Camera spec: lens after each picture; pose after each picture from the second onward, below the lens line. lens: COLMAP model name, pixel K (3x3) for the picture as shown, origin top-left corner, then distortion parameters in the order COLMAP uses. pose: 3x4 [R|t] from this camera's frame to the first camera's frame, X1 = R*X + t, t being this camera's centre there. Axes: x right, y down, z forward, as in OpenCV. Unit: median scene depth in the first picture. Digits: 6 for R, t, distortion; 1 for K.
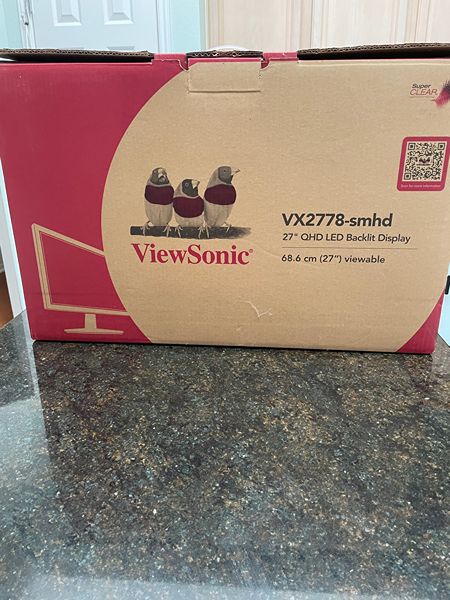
lens RADIAL K [[448.7, 0, 225.0], [0, 448.7, 300.0], [0, 0, 1]] dist [0.073769, -0.104669]
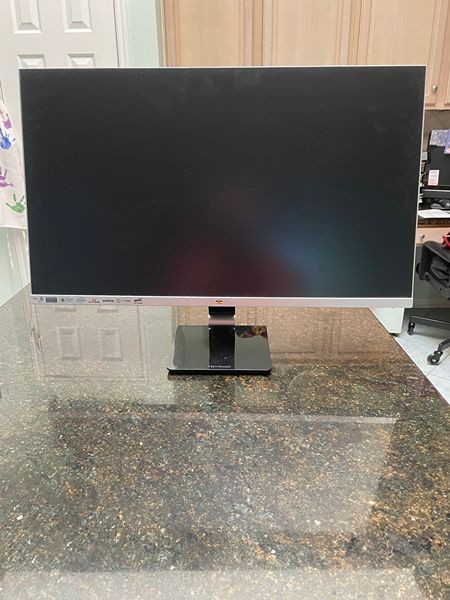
lens RADIAL K [[448.7, 0, 225.0], [0, 448.7, 300.0], [0, 0, 1]] dist [0.073769, -0.104669]
pose [[0.996205, -0.028902, 0.082097, -0.012641], [0.029103, 0.999576, -0.001253, 0.071328], [-0.082026, 0.003637, 0.996624, -0.282046]]
